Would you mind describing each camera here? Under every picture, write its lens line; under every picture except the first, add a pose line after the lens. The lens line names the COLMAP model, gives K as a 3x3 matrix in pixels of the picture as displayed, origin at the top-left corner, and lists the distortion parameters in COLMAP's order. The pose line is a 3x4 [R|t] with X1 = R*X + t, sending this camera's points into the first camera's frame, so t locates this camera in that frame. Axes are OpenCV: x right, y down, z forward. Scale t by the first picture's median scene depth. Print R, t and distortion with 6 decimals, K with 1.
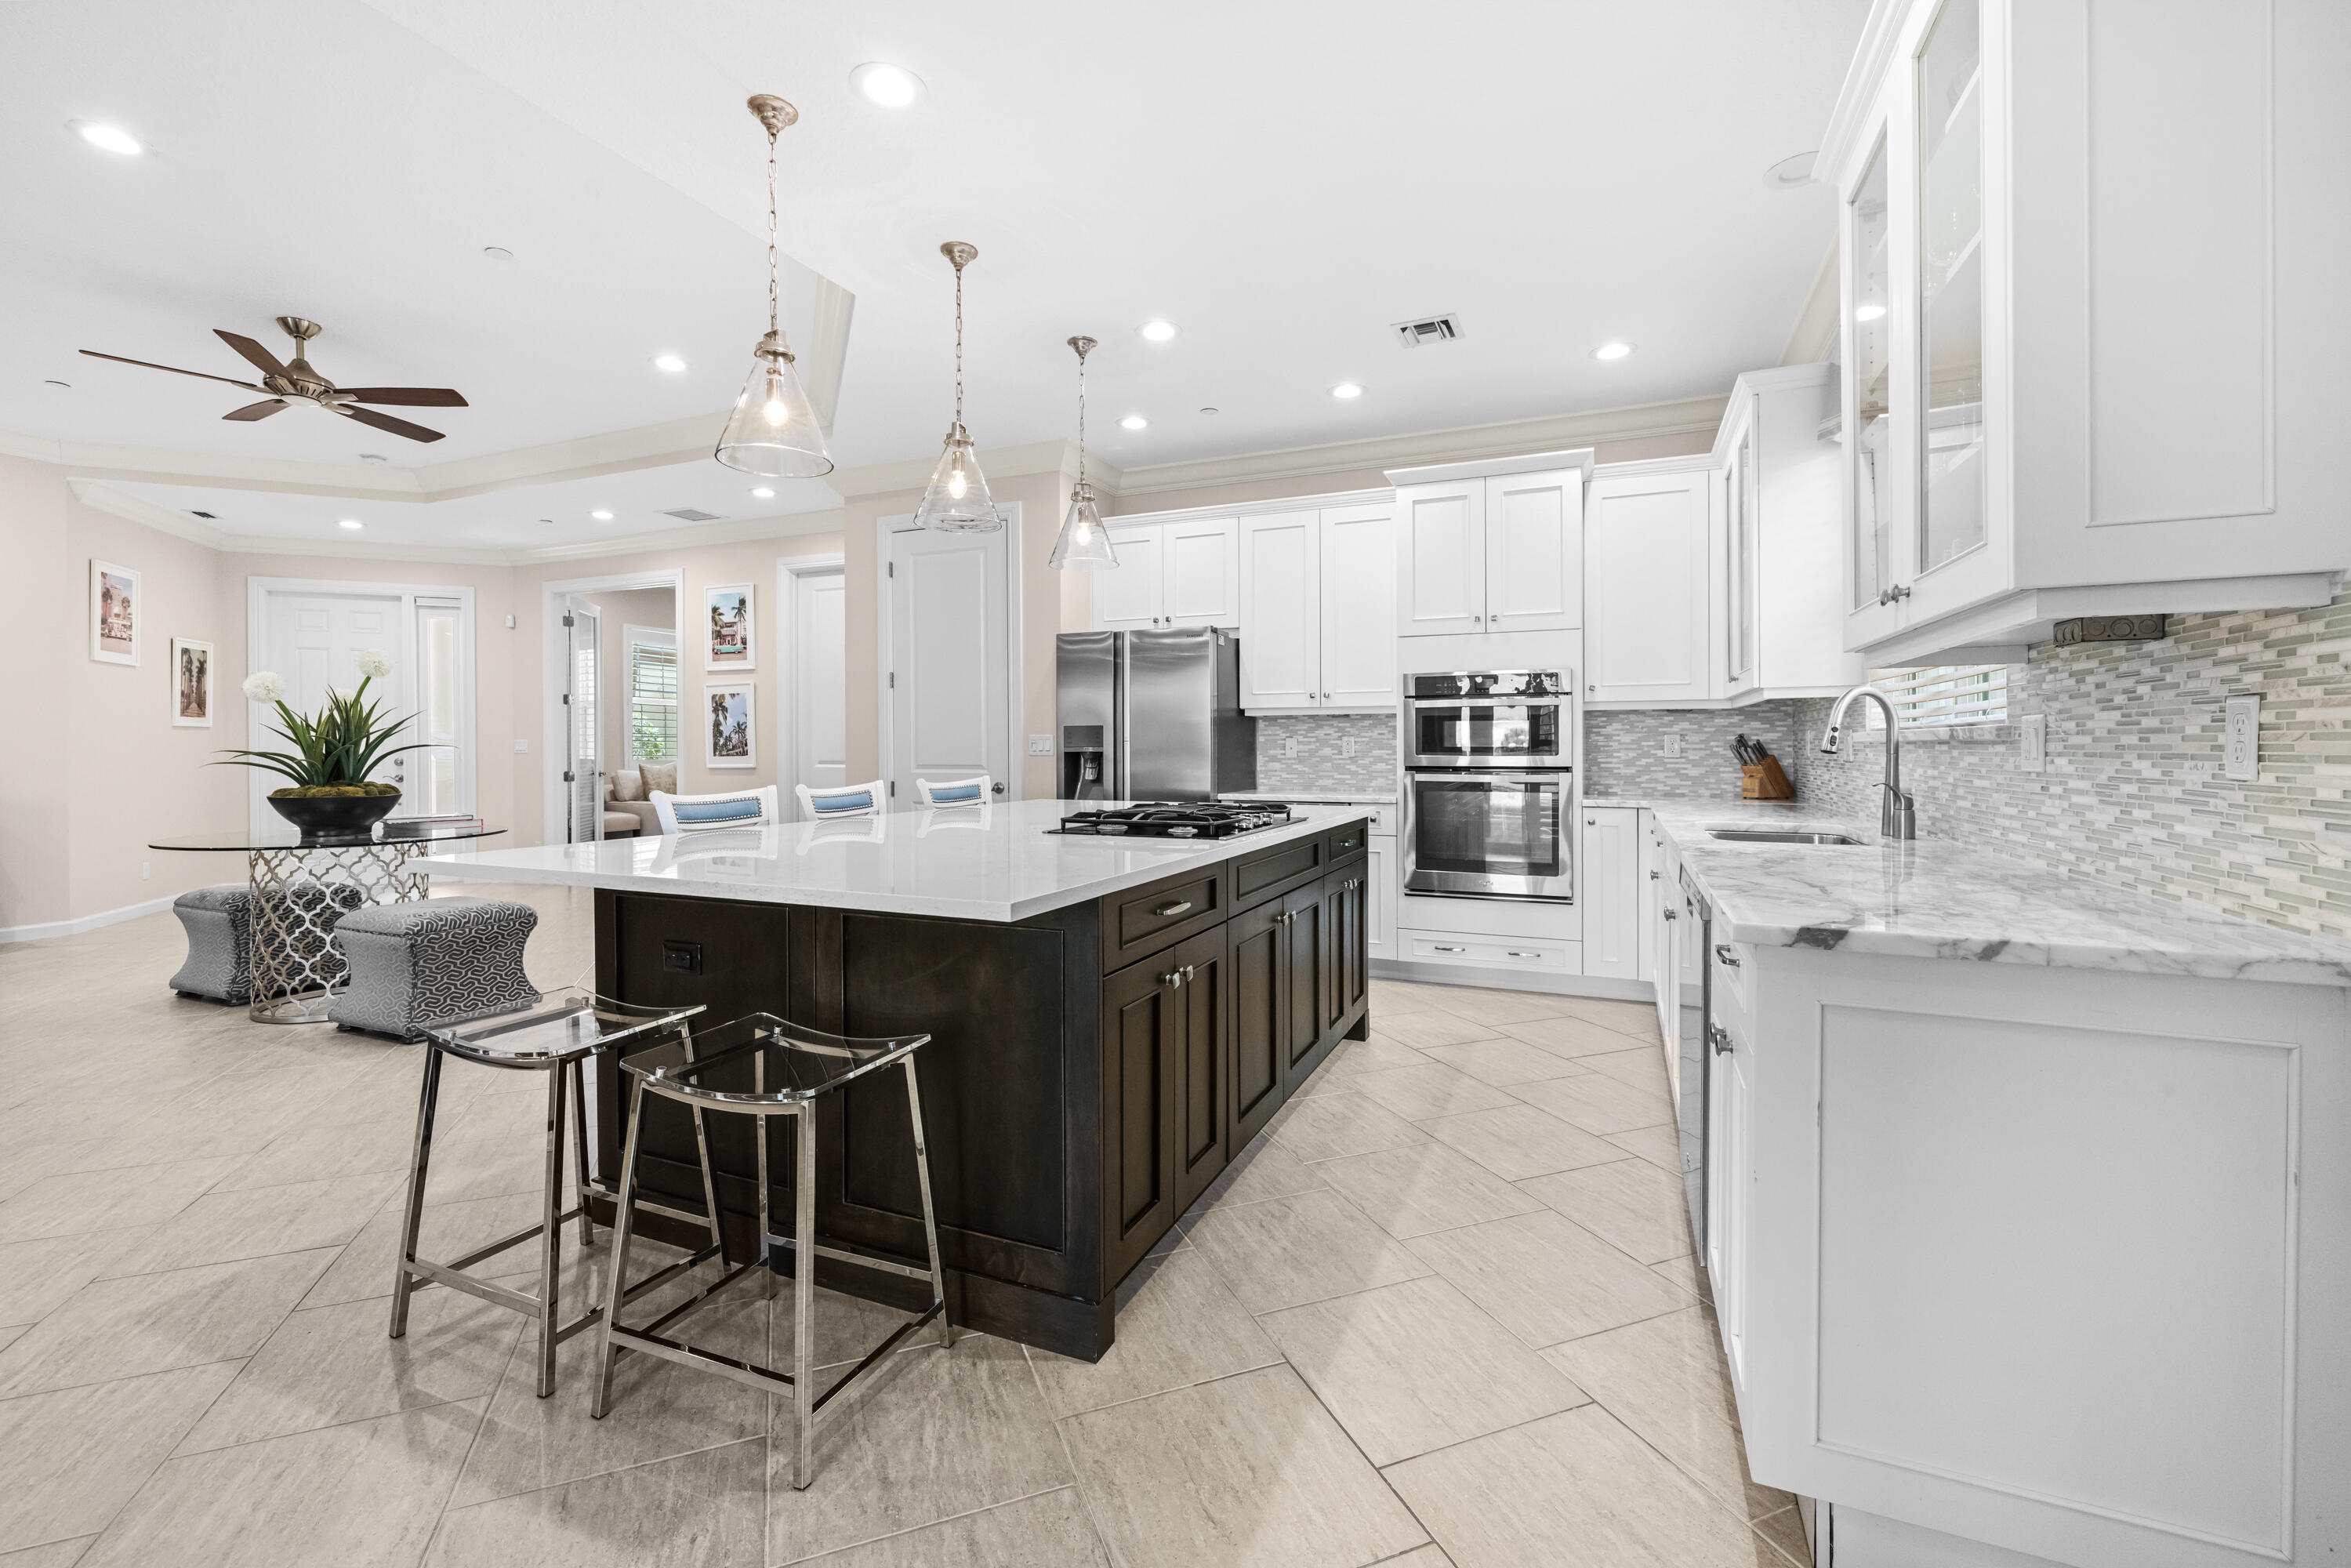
lens RADIAL K [[1001.9, 0, 1175.9], [0, 1001.9, 749.8], [0, 0, 1]] dist [0.000993, 0.000035]
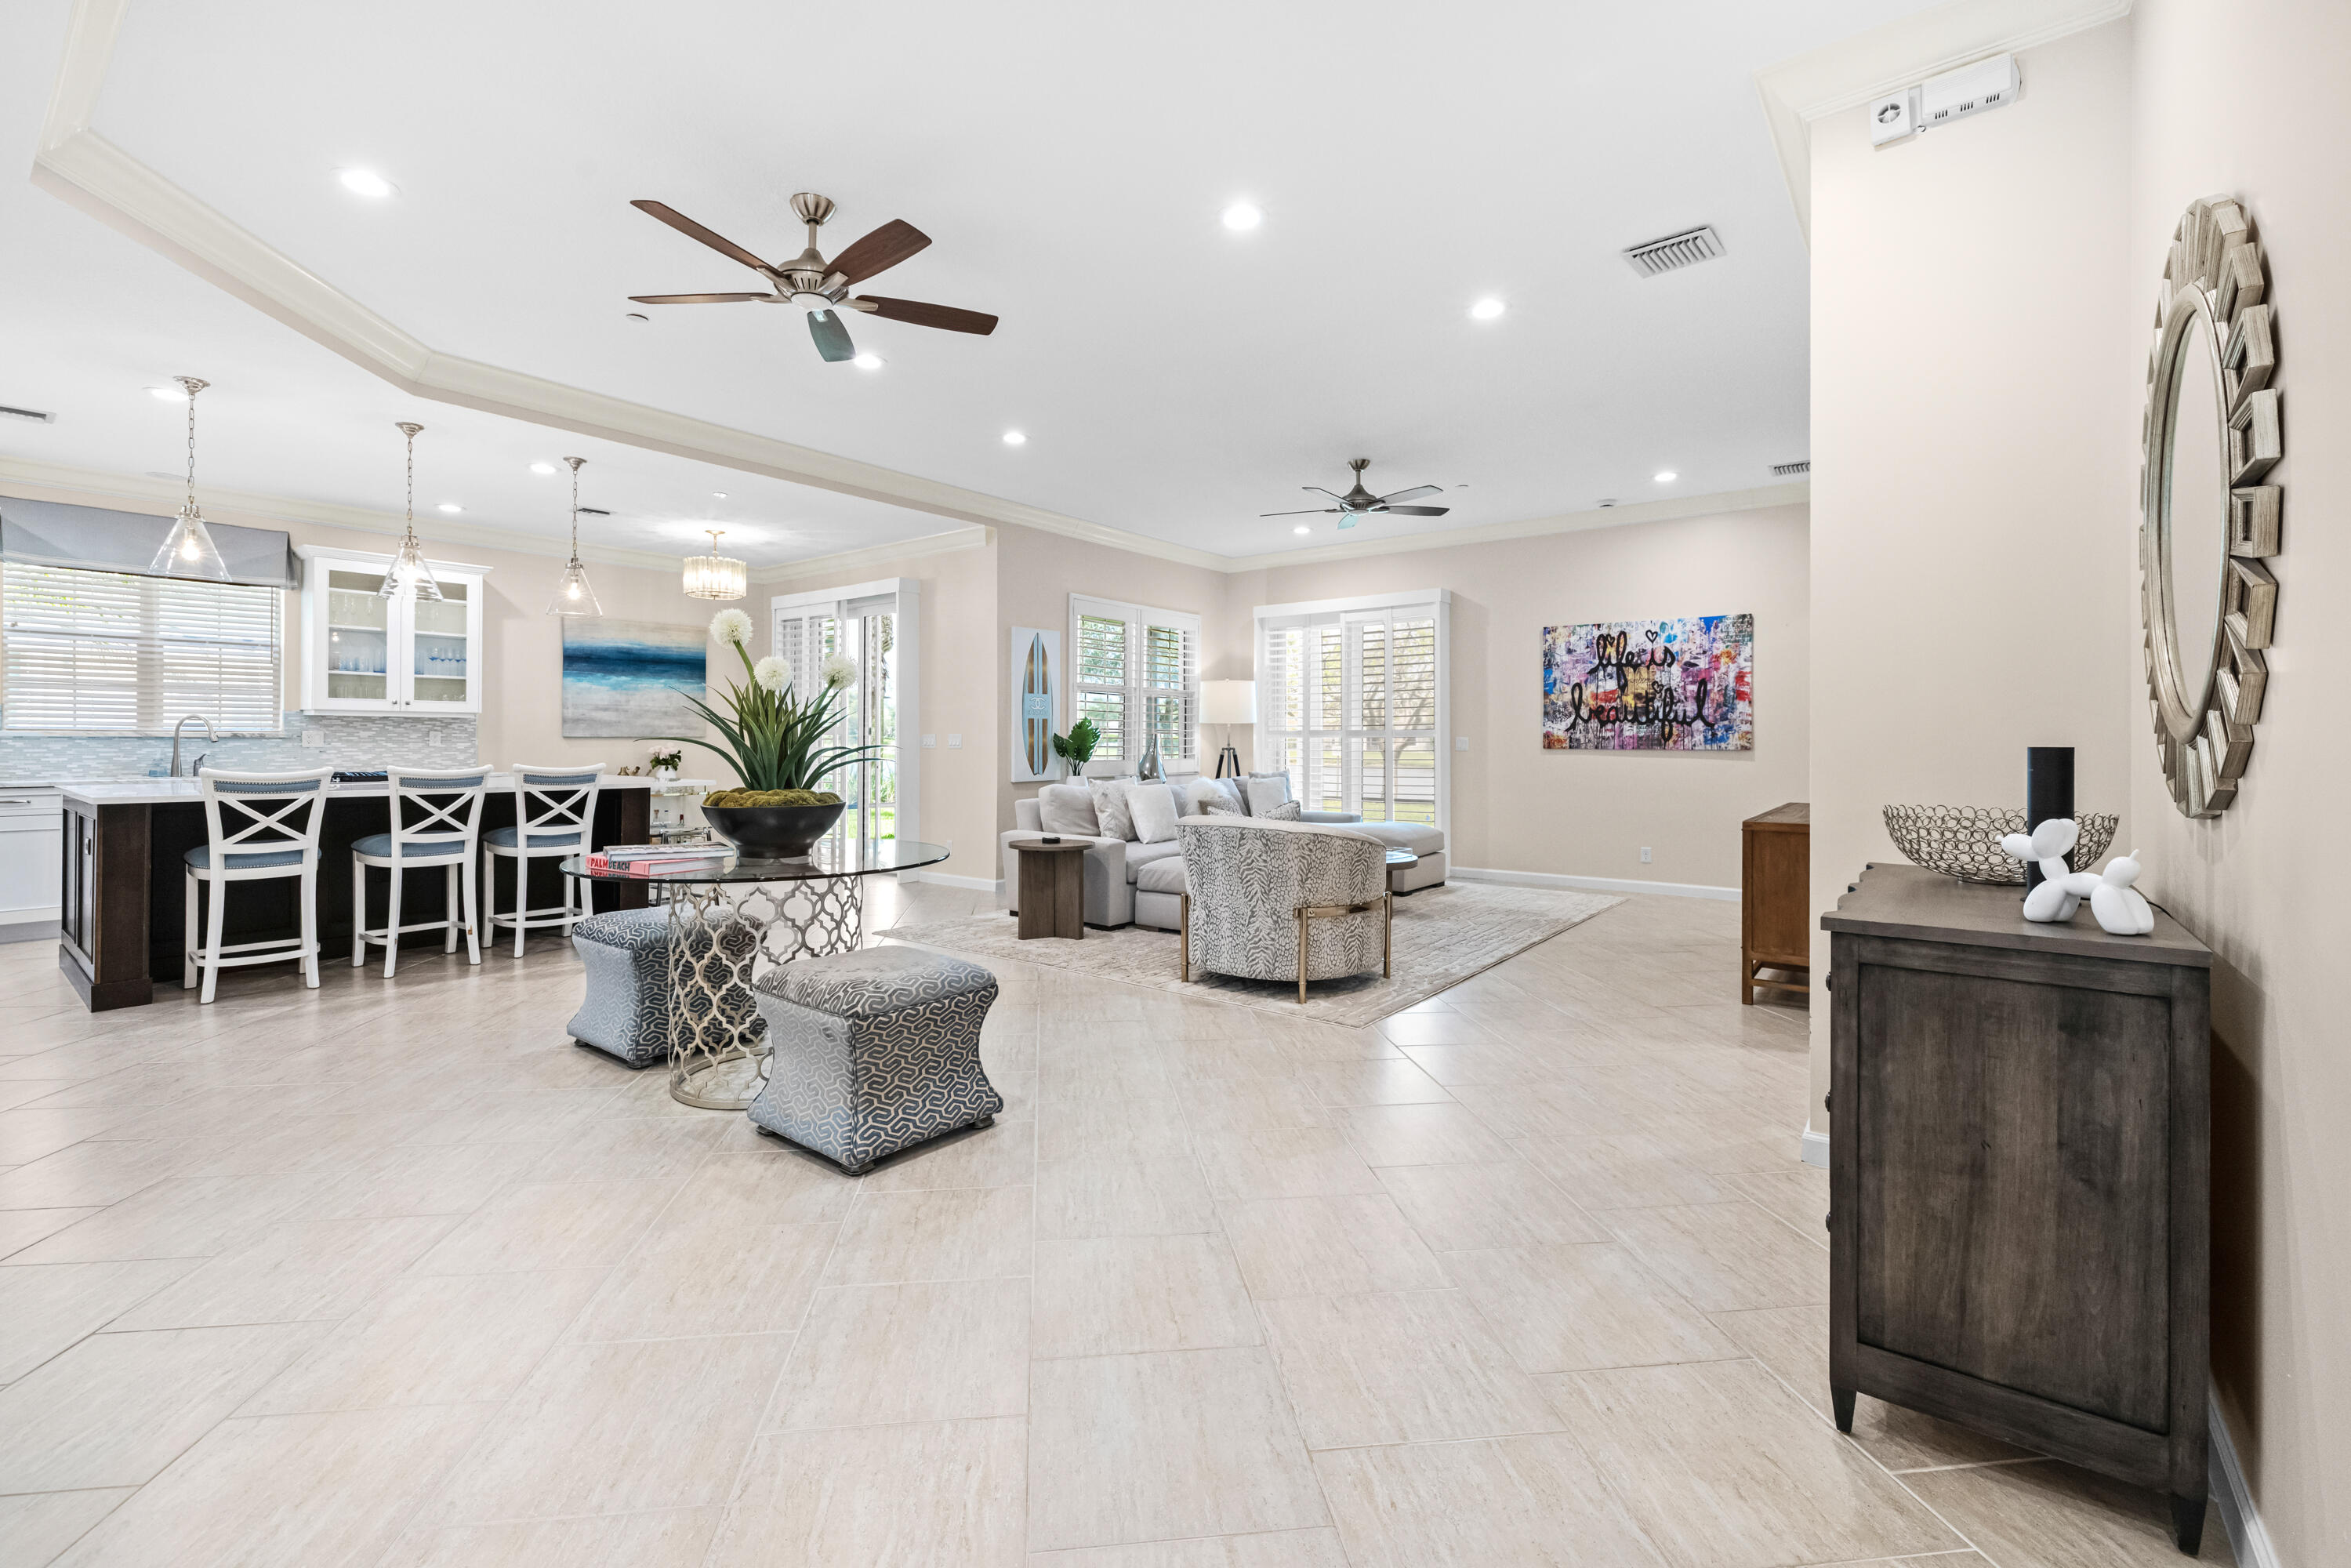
lens RADIAL K [[1001.9, 0, 1159.5], [0, 1001.9, 748.7], [0, 0, 1]] dist [0.000993, 0.000035]
pose [[-0.965608, -0.003464, 0.259979, -1.058428], [-0.001643, 0.999973, 0.007219, -0.000938], [-0.259997, 0.006543, -0.965587, 1.323290]]
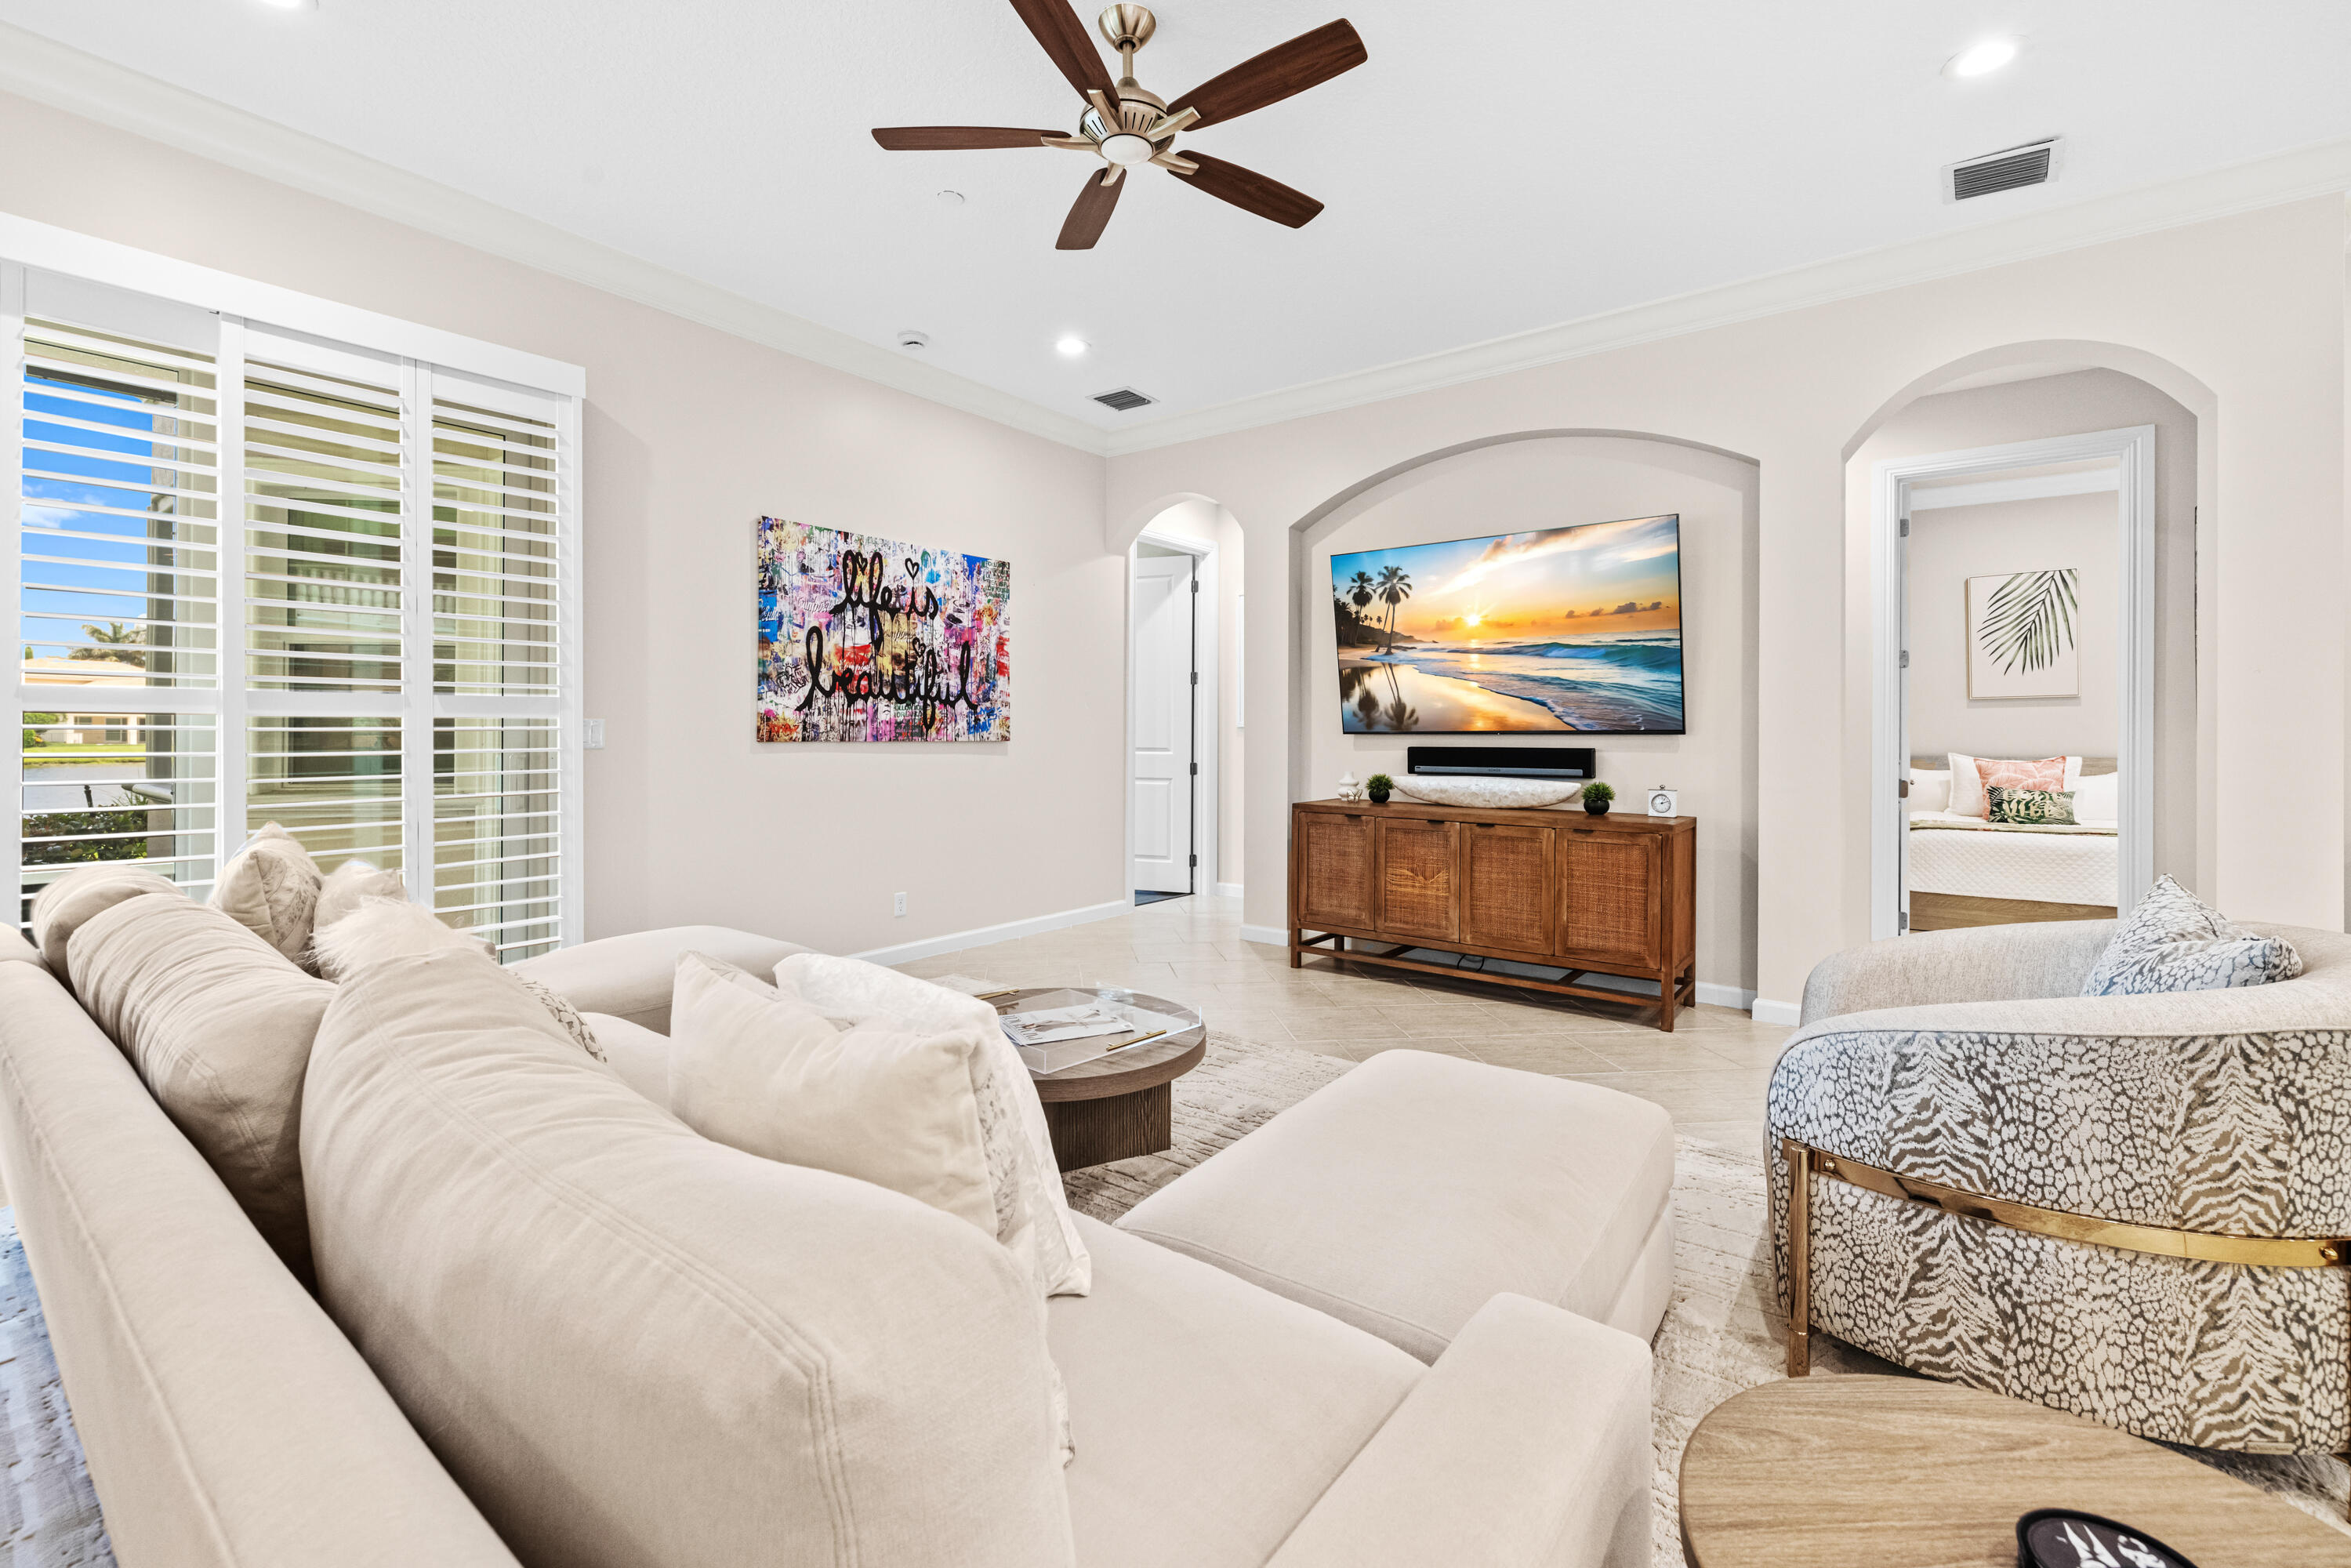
lens RADIAL K [[1001.9, 0, 1170.2], [0, 1001.9, 741.1], [0, 0, 1]] dist [0.000993, 0.000035]
pose [[-0.245792, 0.008428, -0.969286, -0.528113], [-0.005673, 0.999933, 0.010133, -0.001712], [0.969306, 0.007990, -0.245727, 0.257319]]
